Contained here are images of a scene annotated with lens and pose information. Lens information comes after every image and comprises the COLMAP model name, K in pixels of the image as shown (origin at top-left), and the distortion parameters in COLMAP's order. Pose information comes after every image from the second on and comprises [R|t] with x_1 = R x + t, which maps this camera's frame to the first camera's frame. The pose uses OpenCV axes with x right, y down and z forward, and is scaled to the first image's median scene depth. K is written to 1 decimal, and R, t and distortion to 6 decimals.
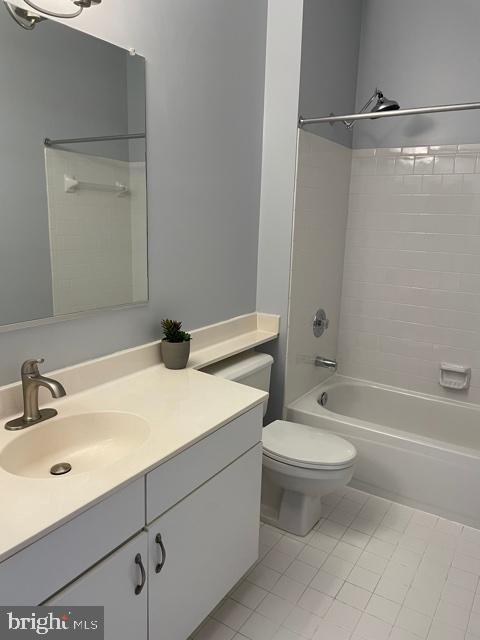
lens RADIAL K [[481.7, 0, 240.1], [0, 481.7, 316.2], [0, 0, 1]] dist [0.088445, -0.118284]
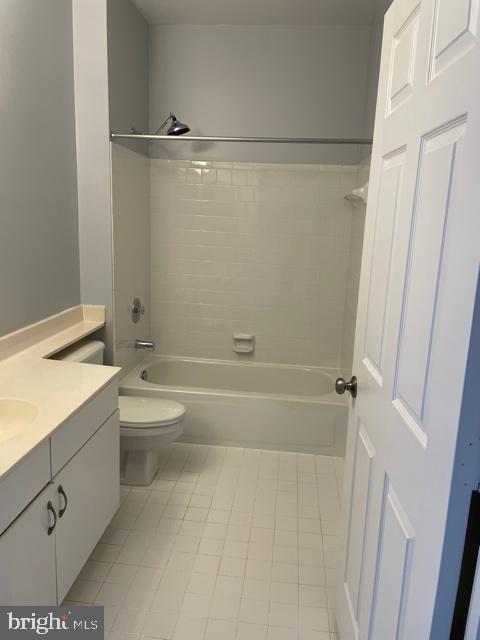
lens RADIAL K [[481.7, 0, 240.1], [0, 481.7, 316.2], [0, 0, 1]] dist [0.088445, -0.118284]
pose [[0.896129, -0.084656, 0.435645, -0.129451], [0.075851, 0.996410, 0.037599, 0.003867], [-0.437264, -0.000649, 0.899333, -0.153178]]
